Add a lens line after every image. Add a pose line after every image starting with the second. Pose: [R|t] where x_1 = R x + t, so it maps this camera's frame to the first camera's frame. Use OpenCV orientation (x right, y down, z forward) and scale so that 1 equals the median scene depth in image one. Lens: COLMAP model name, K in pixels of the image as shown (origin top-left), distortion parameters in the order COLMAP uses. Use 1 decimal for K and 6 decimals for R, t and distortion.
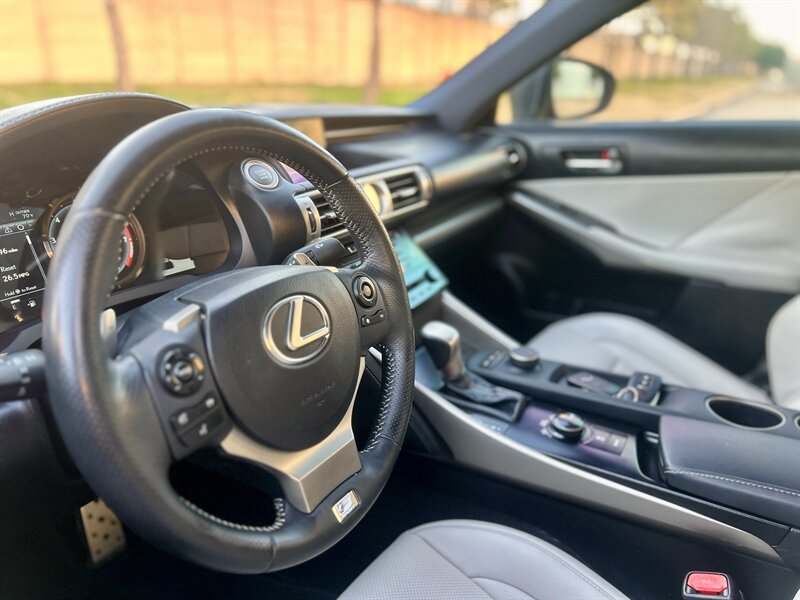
lens RADIAL K [[652.5, 0, 375.7], [0, 652.5, 312.9], [0, 0, 1]] dist [0.061268, -0.065099]
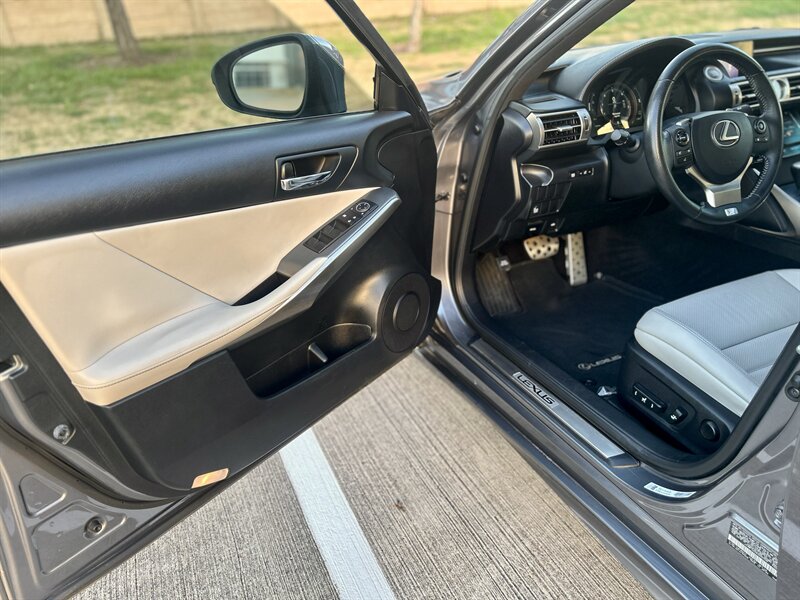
lens RADIAL K [[589.1, 0, 397.2], [0, 589.1, 299.9], [0, 0, 1]] dist [0.046181, -0.052581]
pose [[0.838057, 0.187371, -0.512398, 0.084441], [-0.120188, 0.979509, 0.161608, 0.317969], [0.532180, -0.073852, 0.843404, -1.210803]]
